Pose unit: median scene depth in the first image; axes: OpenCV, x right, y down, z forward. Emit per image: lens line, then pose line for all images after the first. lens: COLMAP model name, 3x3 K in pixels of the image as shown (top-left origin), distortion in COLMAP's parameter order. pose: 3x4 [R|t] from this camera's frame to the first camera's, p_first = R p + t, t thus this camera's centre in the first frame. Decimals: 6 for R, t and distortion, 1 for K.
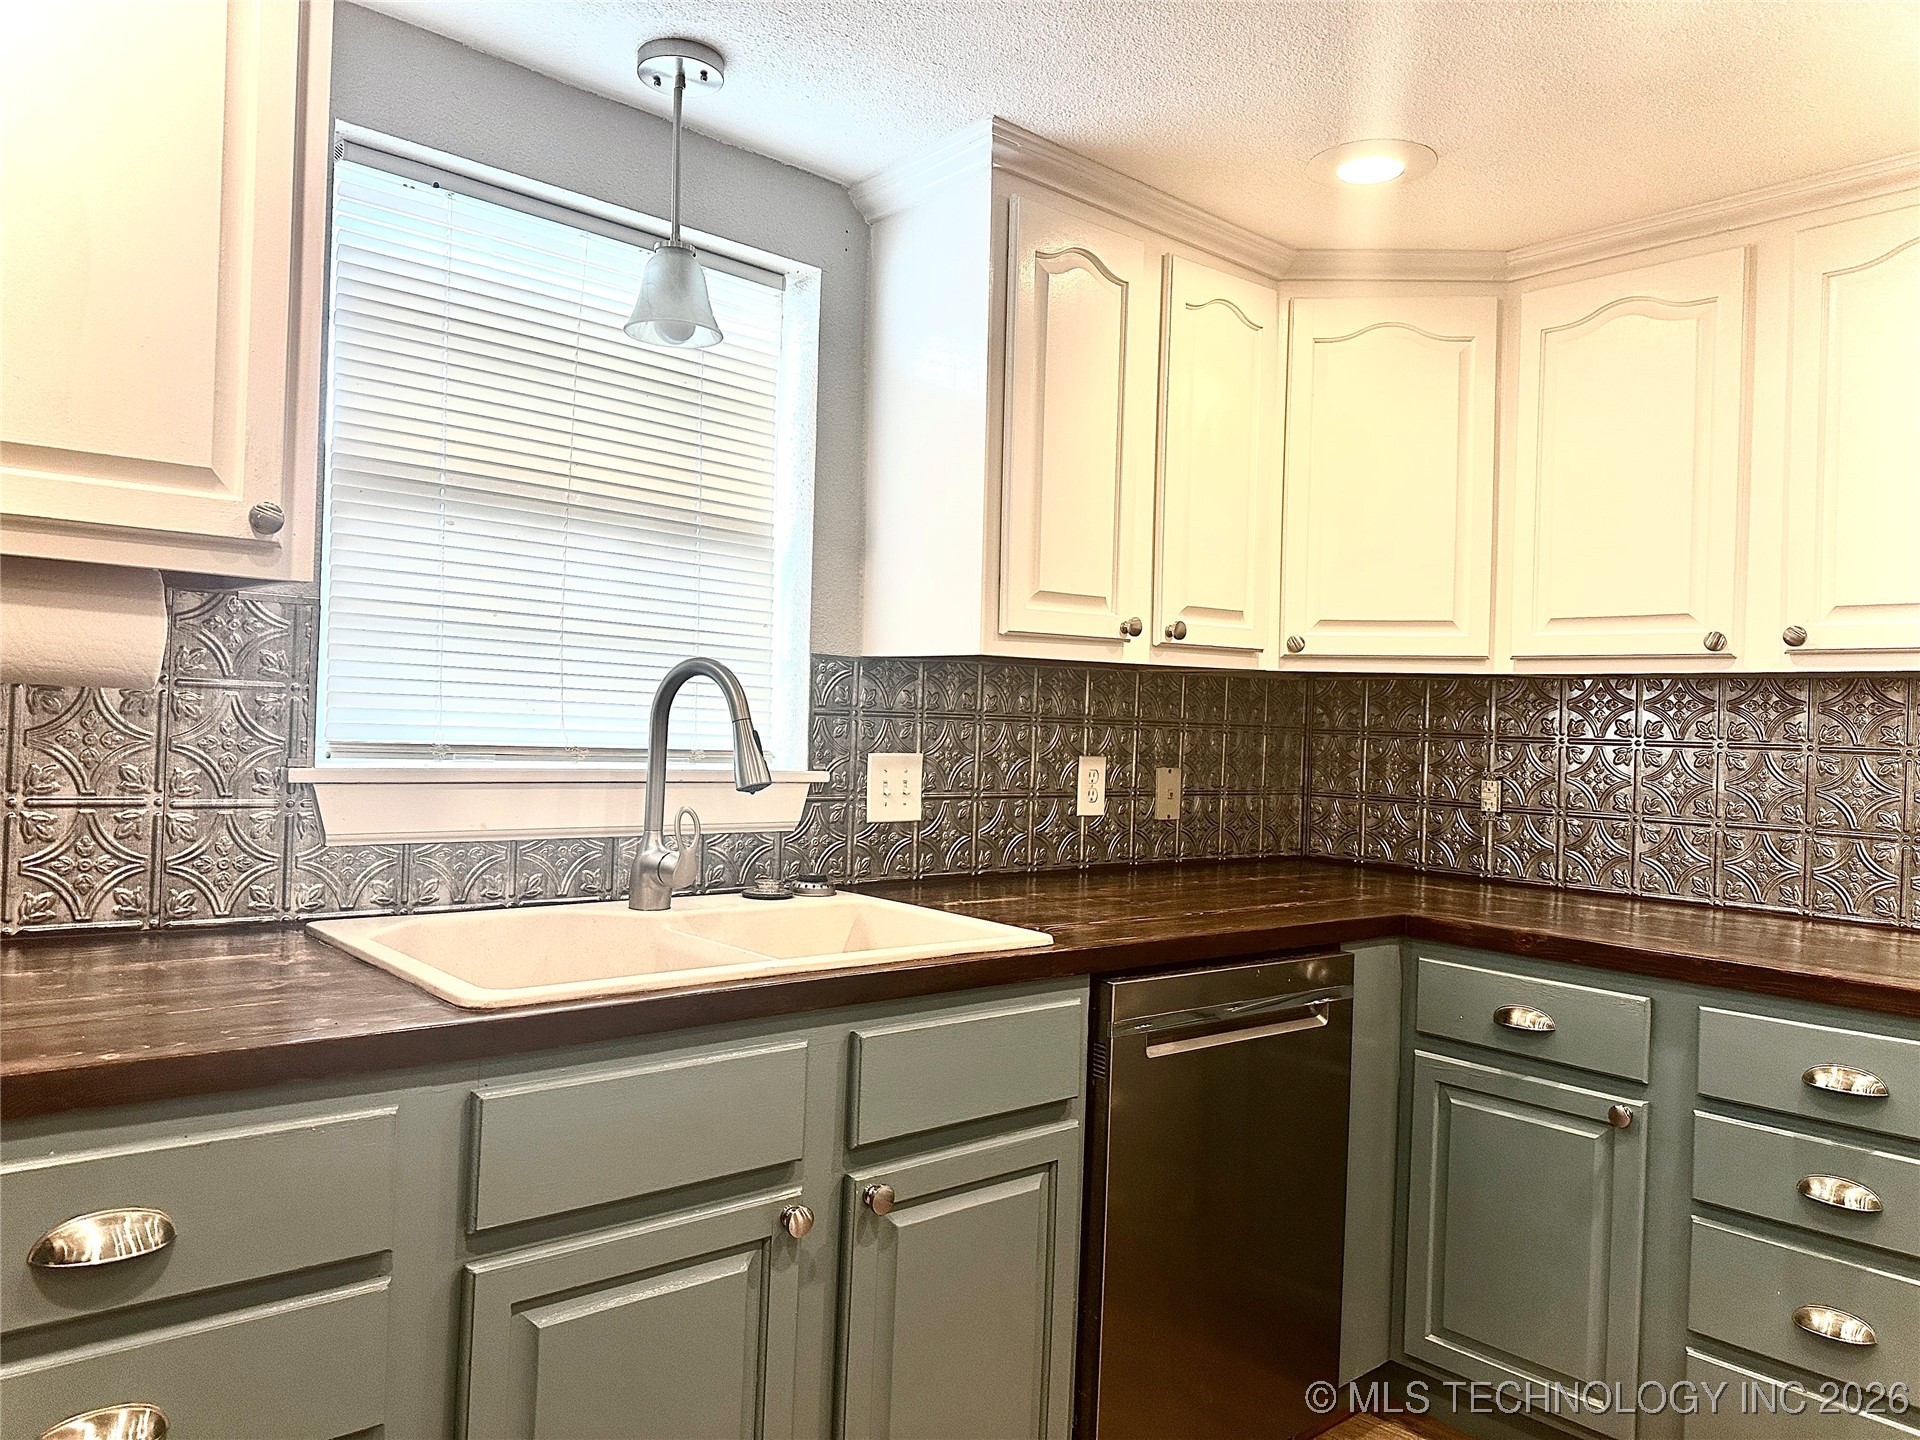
lens RADIAL K [[1330.6, 0, 960.0], [0, 1330.6, 720.0], [0, 0, 1]] dist [0.080860, -0.089354]
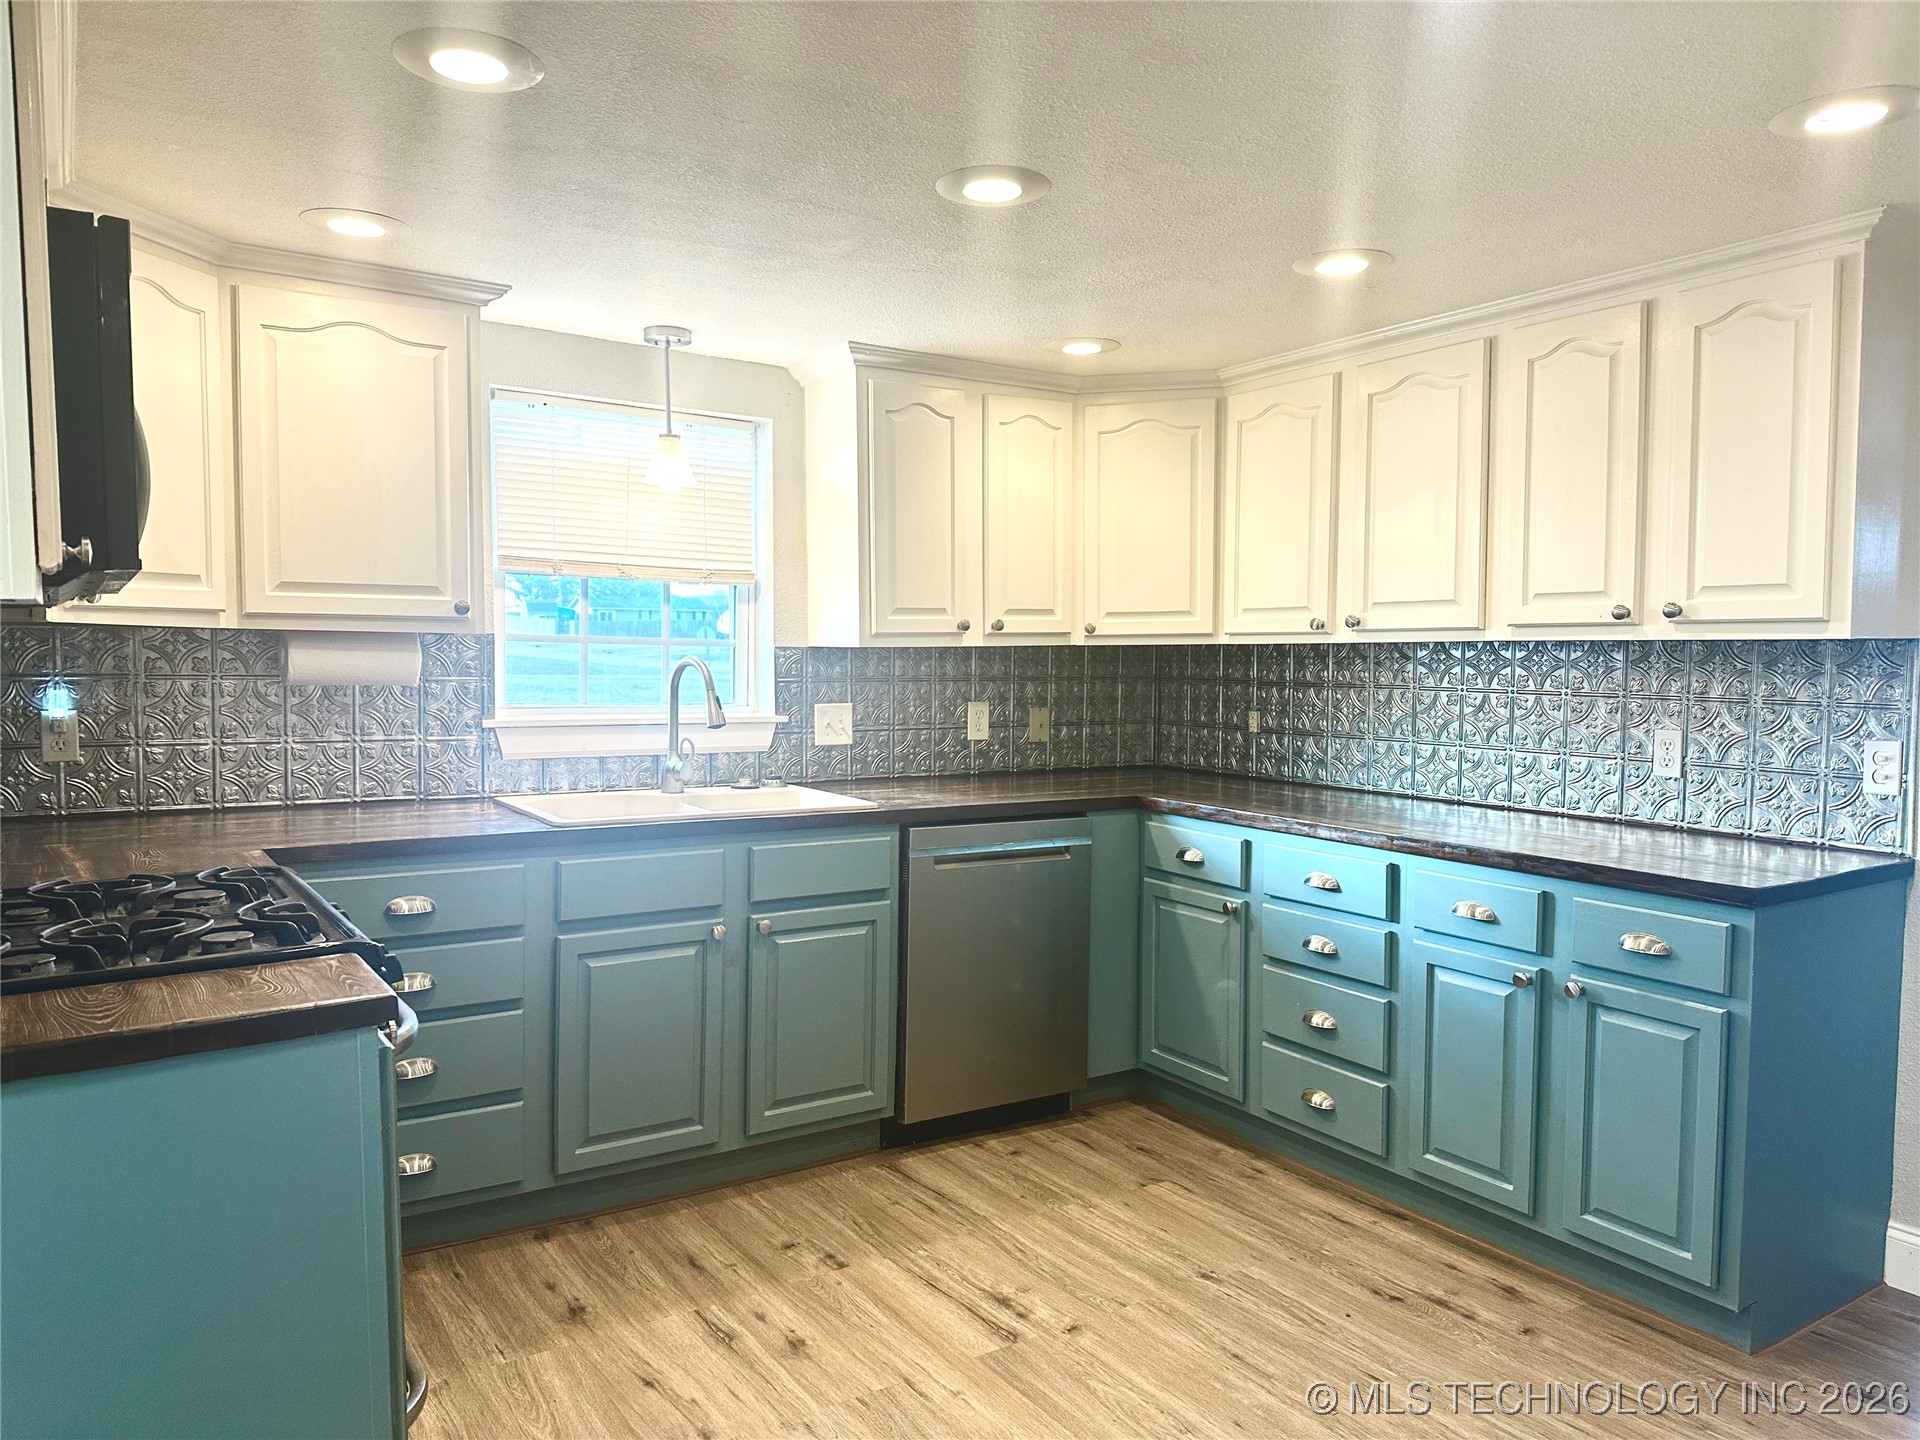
lens RADIAL K [[1317.2, 0, 960.0], [0, 1317.2, 720.0], [0, 0, 1]] dist [0.146450, -0.084415]
pose [[0.989053, -0.018446, -0.146406, 0.337657], [0.025742, 0.998511, 0.048100, -0.028984], [0.145300, -0.051343, 0.988055, -0.586568]]
